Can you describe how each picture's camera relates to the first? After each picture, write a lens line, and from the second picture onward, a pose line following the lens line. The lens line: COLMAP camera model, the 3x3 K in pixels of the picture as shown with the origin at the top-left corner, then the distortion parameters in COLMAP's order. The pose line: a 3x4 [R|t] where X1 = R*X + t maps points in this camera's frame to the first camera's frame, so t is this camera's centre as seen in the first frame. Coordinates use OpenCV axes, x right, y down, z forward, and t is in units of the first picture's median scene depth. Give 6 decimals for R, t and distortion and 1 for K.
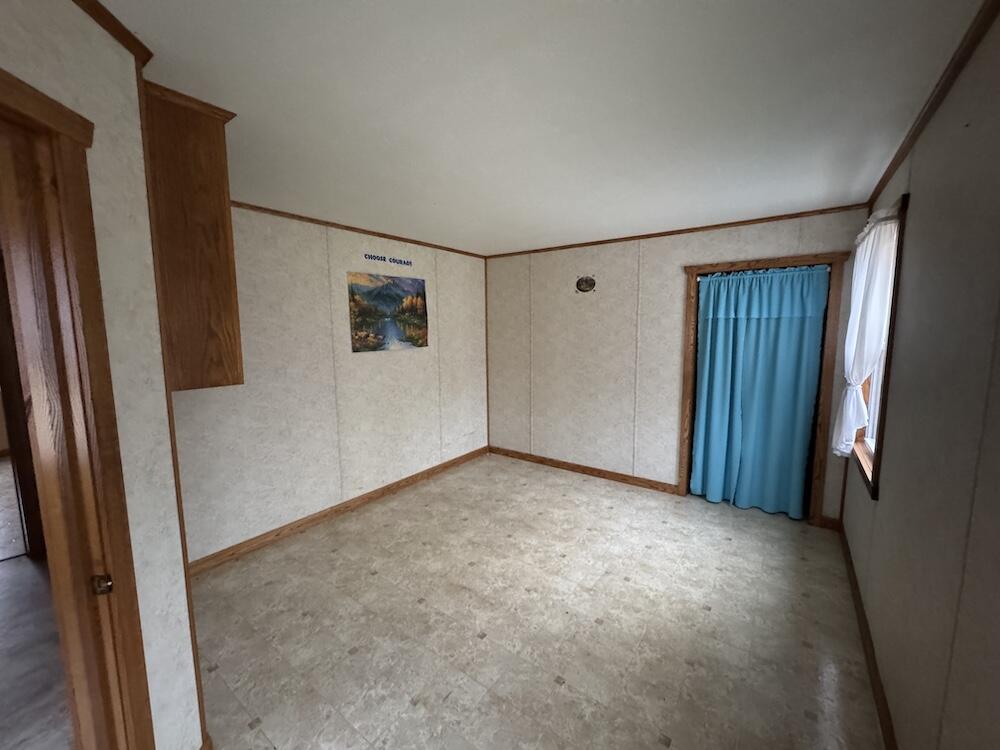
lens RADIAL K [[397.2, 0, 500.0], [0, 397.2, 375.0], [0, 0, 1]] dist [-0.010994, 0.000010]
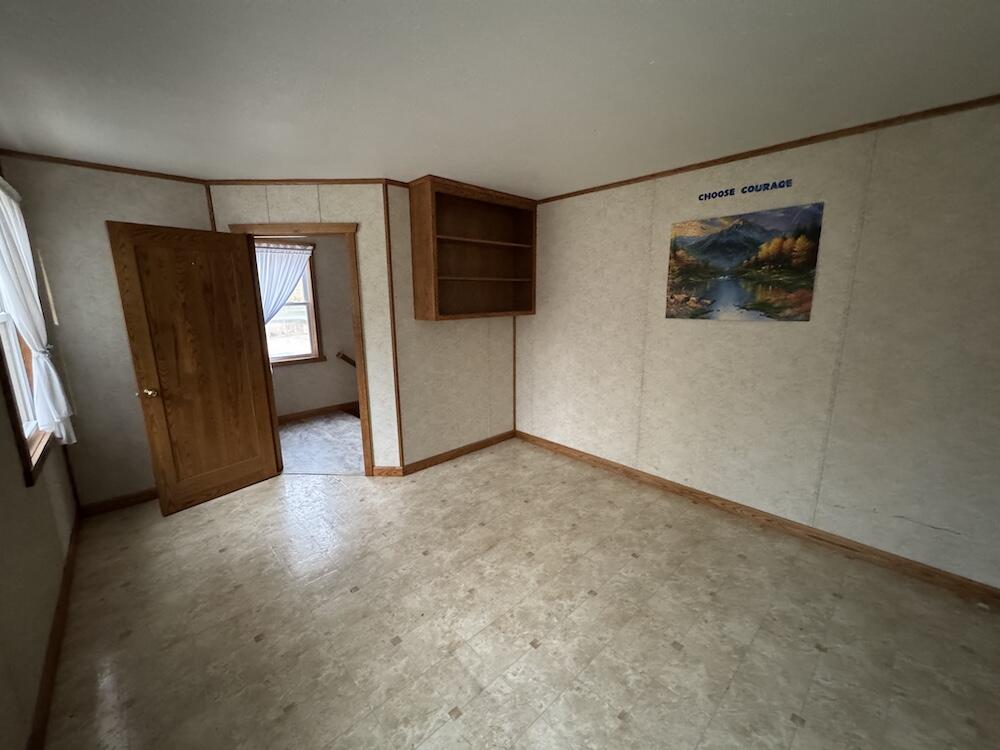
lens RADIAL K [[403.2, 0, 499.6], [0, 403.2, 368.8], [0, 0, 1]] dist [0.012872, -0.000248]
pose [[-0.177330, 0.195055, -0.964628, 0.602739], [-0.106579, 0.970592, 0.215853, -0.103969], [0.978363, 0.141086, -0.151326, 0.808589]]
